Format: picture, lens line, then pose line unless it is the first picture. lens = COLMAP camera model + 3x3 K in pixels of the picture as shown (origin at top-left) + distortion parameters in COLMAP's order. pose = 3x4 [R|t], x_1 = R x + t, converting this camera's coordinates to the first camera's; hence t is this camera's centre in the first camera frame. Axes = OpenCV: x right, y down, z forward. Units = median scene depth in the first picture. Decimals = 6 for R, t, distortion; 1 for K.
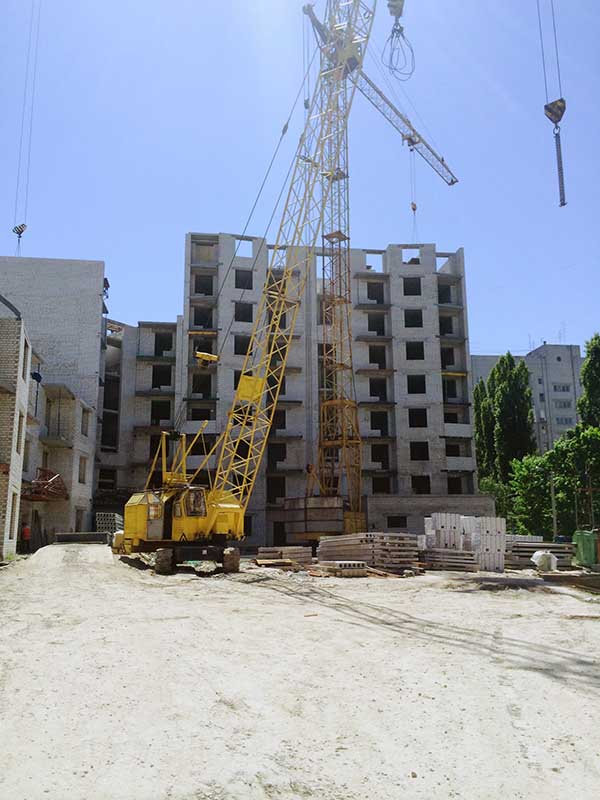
lens RADIAL K [[711.3, 0, 300.0], [0, 711.3, 400.0], [0, 0, 1]] dist [0.080707, -0.012562]
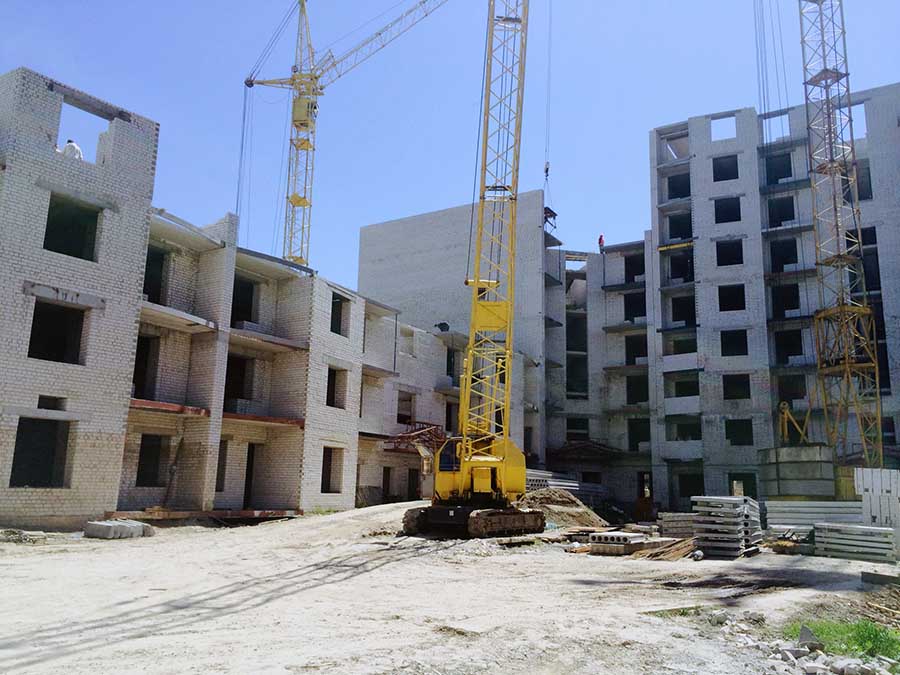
lens RADIAL K [[800.3, 0, 450.0], [0, 800.3, 337.5], [0, 0, 1]] dist [0.080707, -0.012562]
pose [[0.772061, -0.106191, -0.626614, 0.230539], [0.102904, 0.993820, -0.041631, 0.020809], [0.627162, -0.032339, 0.778217, 0.122811]]
